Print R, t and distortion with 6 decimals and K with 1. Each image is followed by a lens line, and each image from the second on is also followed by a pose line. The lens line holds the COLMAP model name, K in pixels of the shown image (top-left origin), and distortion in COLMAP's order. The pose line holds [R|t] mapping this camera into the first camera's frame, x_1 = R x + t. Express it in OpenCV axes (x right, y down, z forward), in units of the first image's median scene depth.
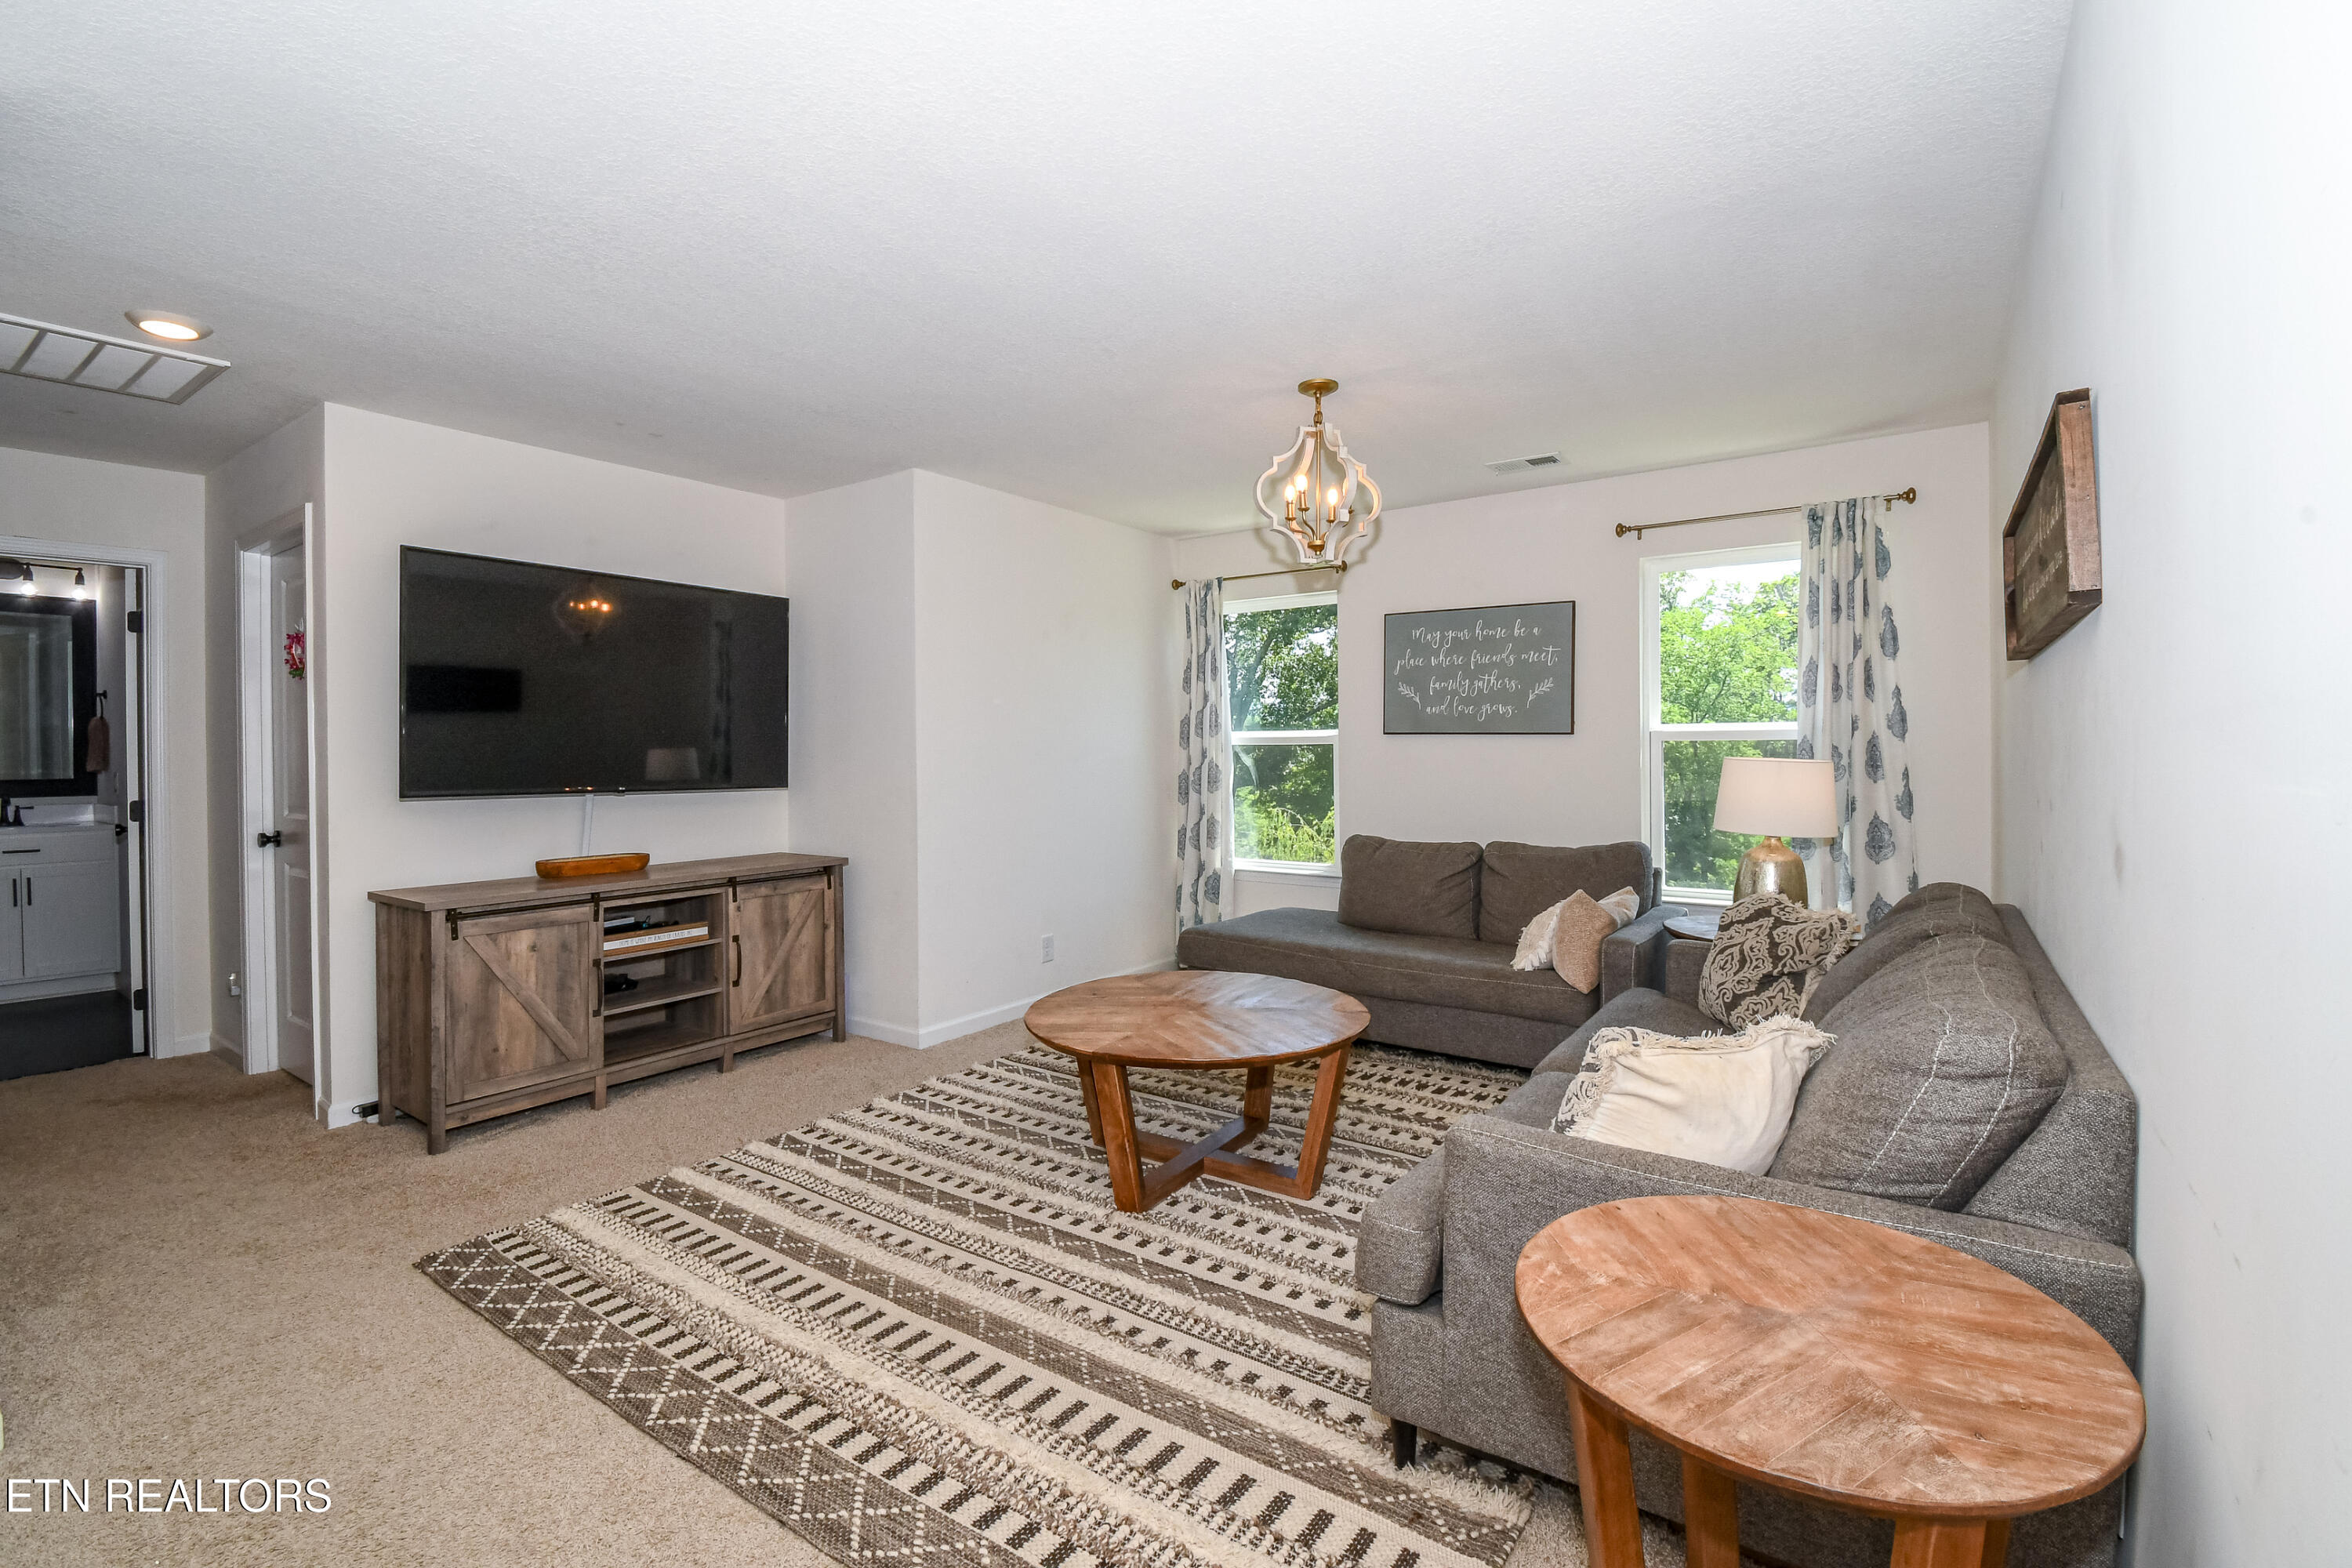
lens RADIAL K [[1051.8, 0, 1176.0], [0, 1051.8, 784.0], [0, 0, 1]] dist [0.000841, -0.000116]
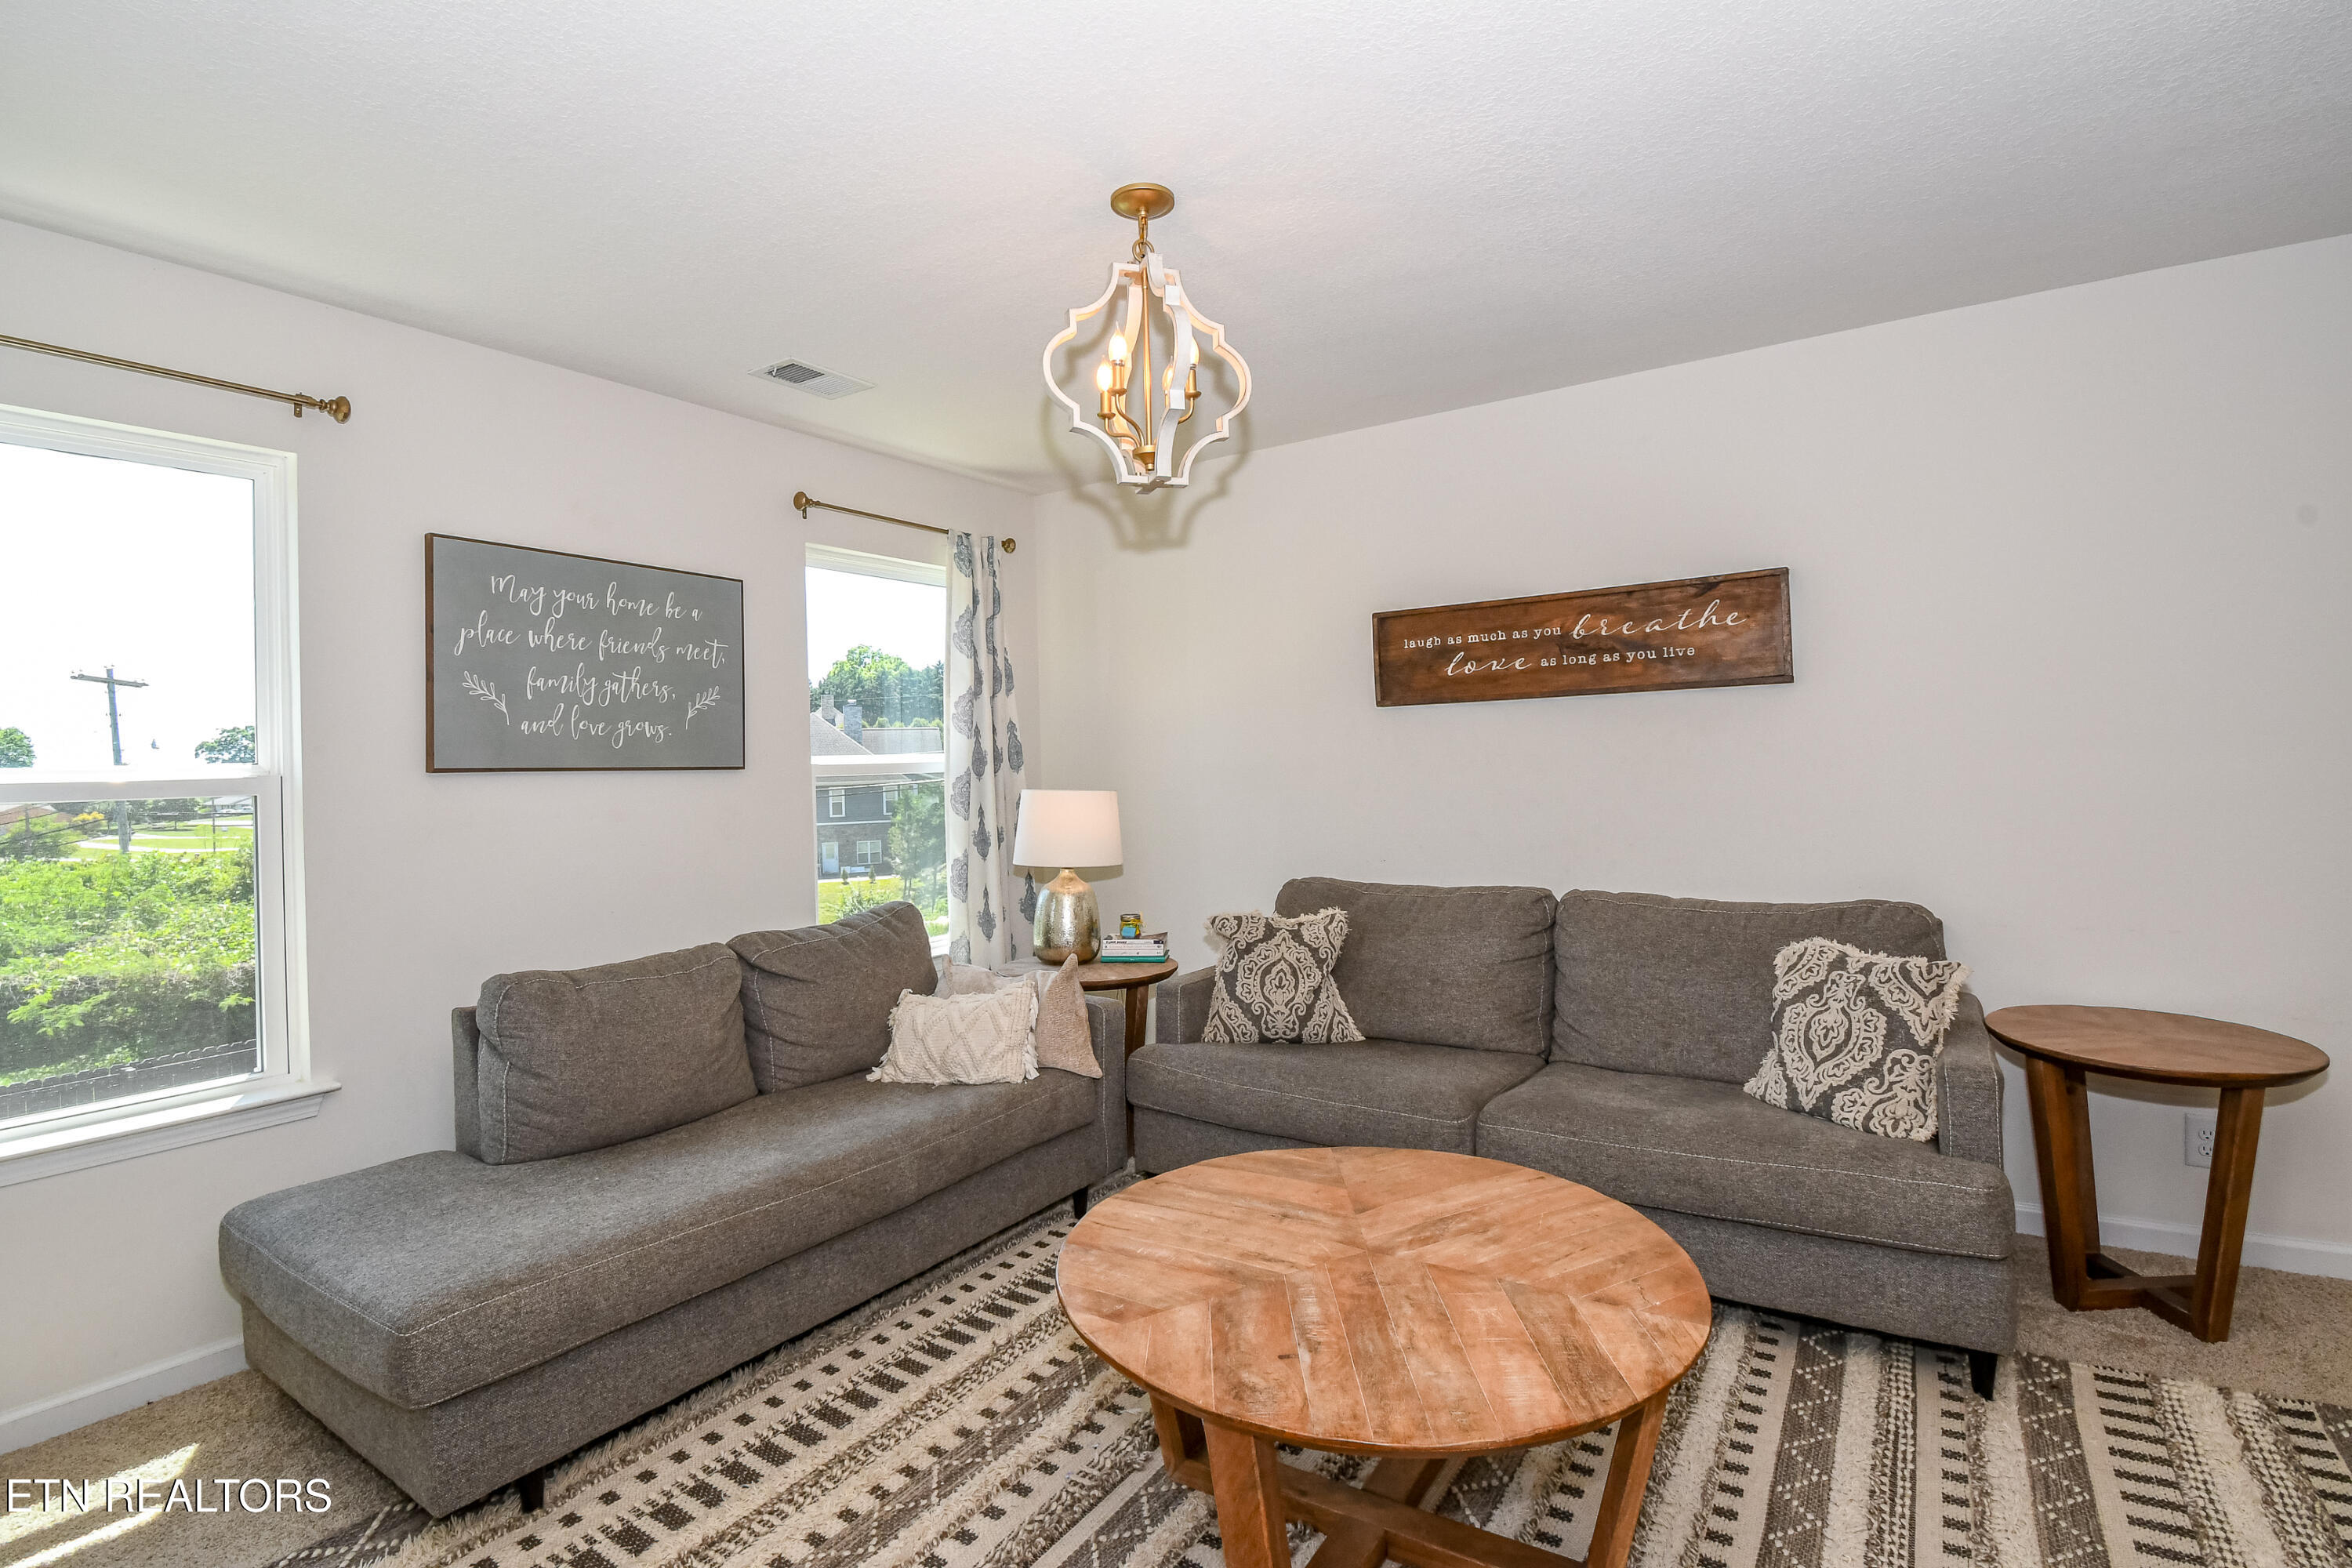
lens RADIAL K [[1118.7, 0, 1171.9], [0, 1118.7, 761.8], [0, 0, 1]] dist [0.028670, -0.040374]
pose [[-0.024254, 0.006655, 0.999684, -0.443399], [0.062892, 0.998007, -0.005118, -0.035739], [-0.997726, 0.062748, -0.024624, 0.861115]]
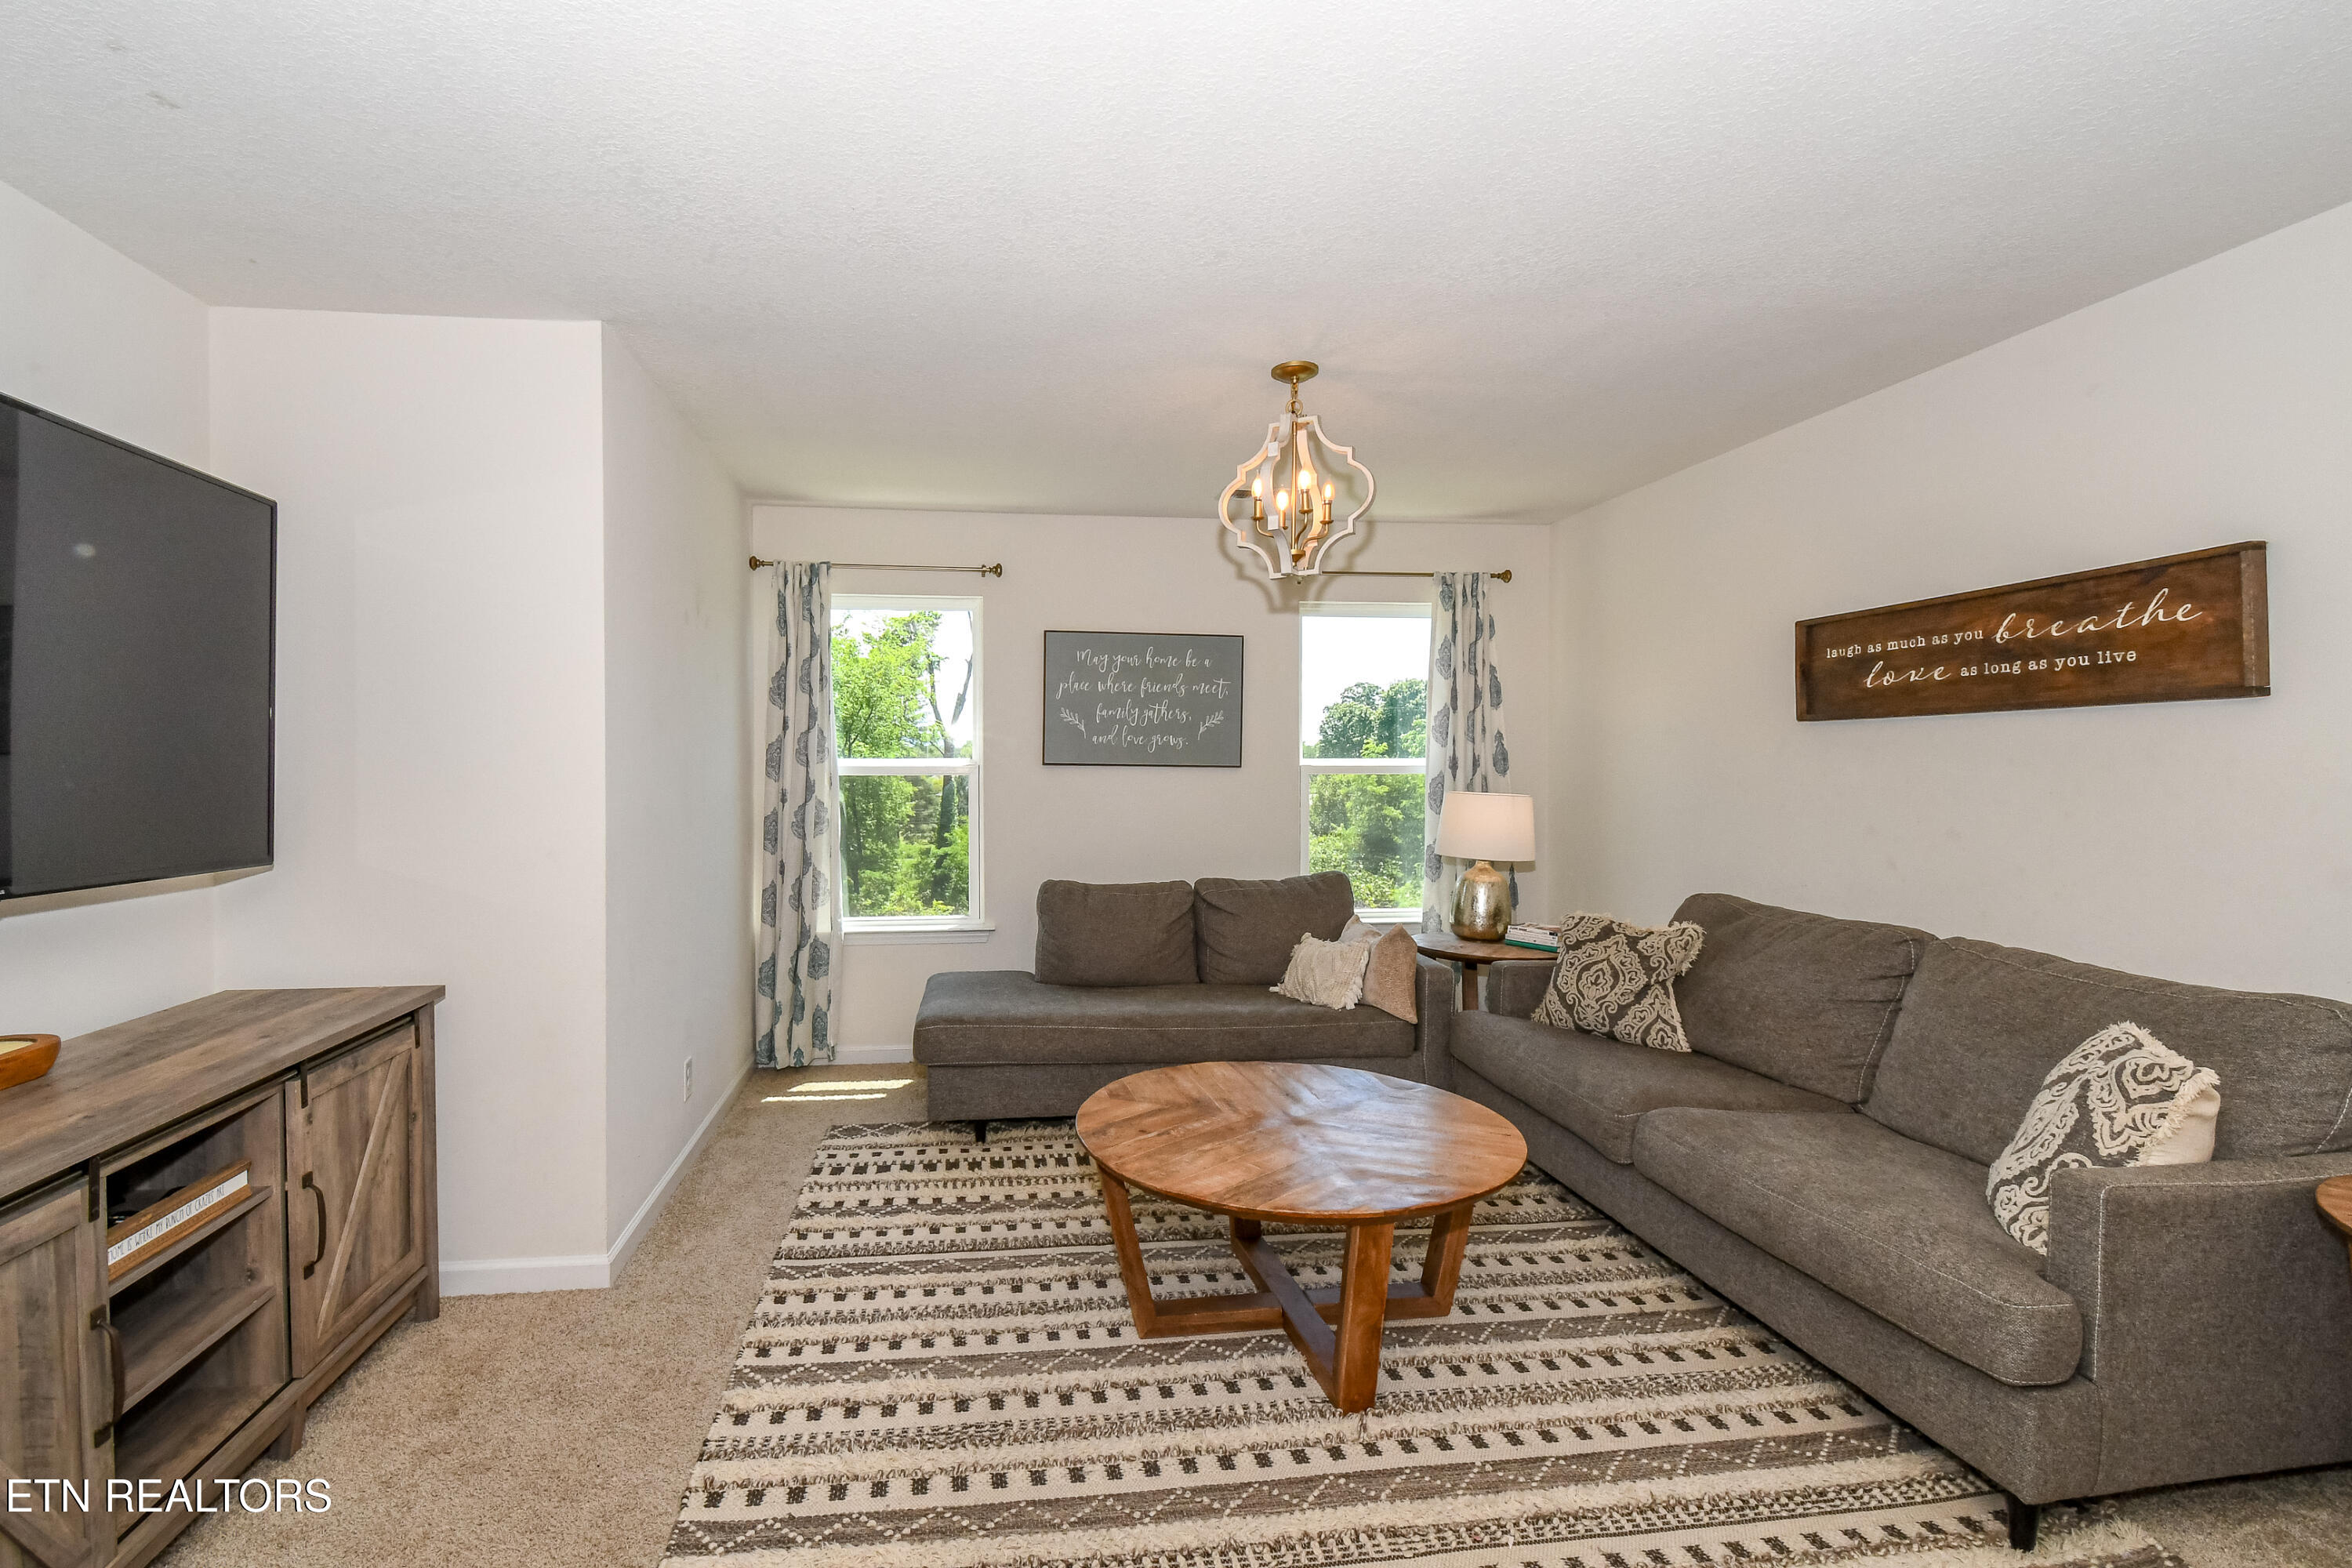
lens RADIAL K [[1074.1, 0, 1089.5], [0, 1074.1, 796.1], [0, 0, 1]] dist [0.002771, -0.000678]
pose [[0.743216, -0.013672, 0.668912, -0.493783], [0.018172, 0.999835, 0.000245, -0.026828], [-0.668805, 0.011973, 0.743342, 0.388883]]
